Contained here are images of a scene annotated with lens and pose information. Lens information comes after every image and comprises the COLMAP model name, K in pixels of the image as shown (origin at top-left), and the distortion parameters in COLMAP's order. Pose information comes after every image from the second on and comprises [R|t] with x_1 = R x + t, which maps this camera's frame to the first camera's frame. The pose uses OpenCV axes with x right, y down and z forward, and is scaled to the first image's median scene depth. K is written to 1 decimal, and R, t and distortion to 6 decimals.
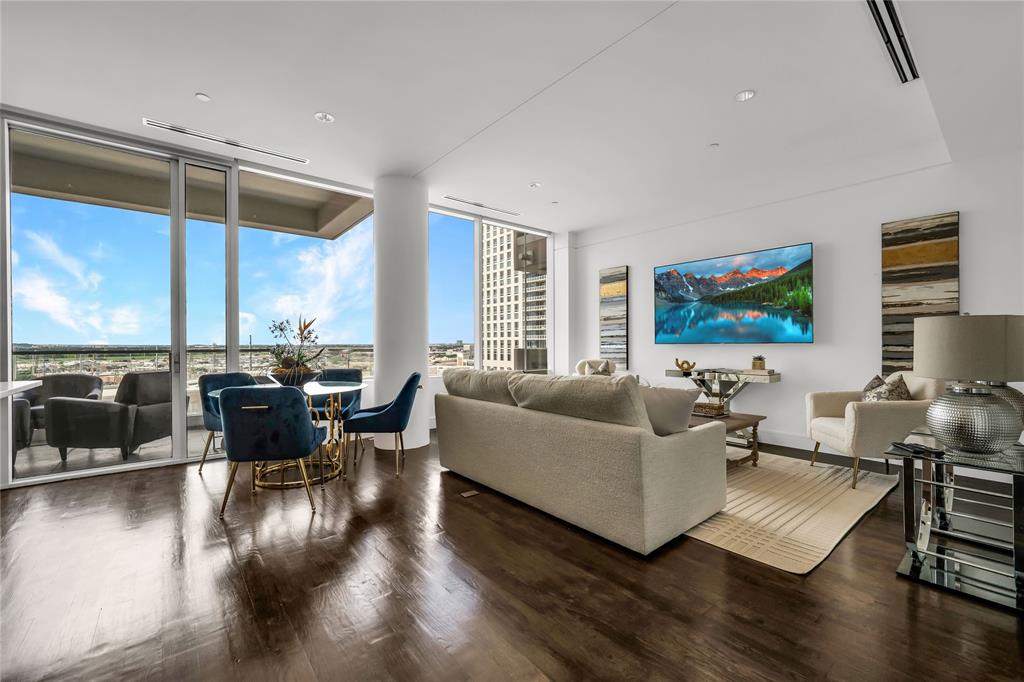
lens RADIAL K [[414.3, 0, 522.2], [0, 414.3, 339.5], [0, 0, 1]] dist [-0.010558, 0.001782]
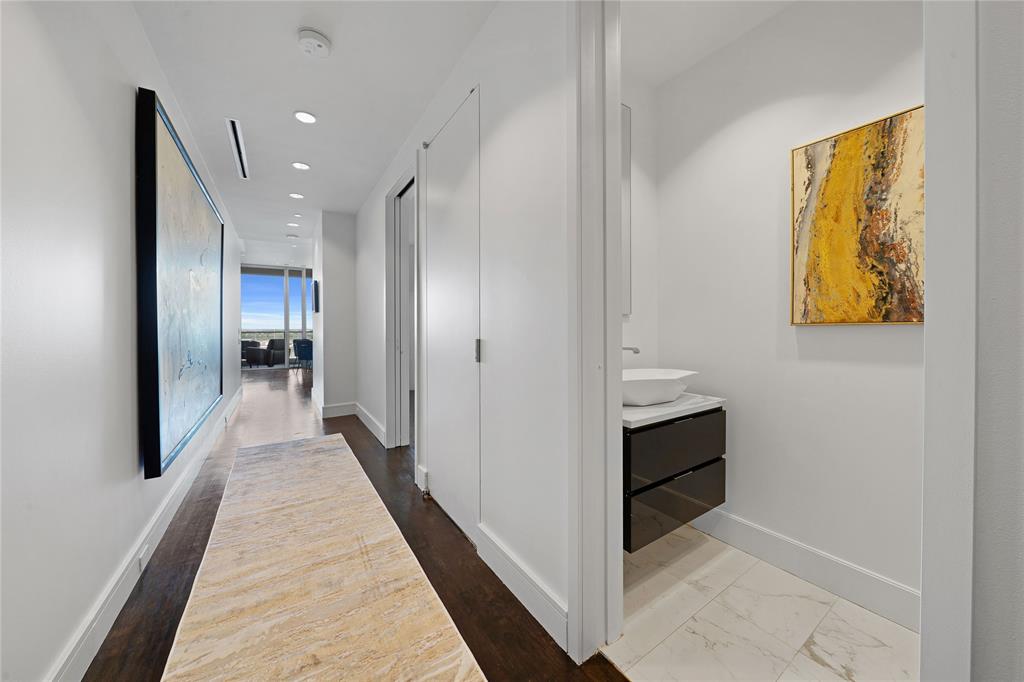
lens RADIAL K [[357.3, 0, 513.8], [0, 357.3, 332.4], [0, 0, 1]] dist [-0.007878, -0.000002]
pose [[0.993180, 0.009475, -0.116202, 1.049075], [-0.008190, 0.999900, 0.011532, -0.009563], [0.116300, -0.010502, 0.993159, -1.310101]]
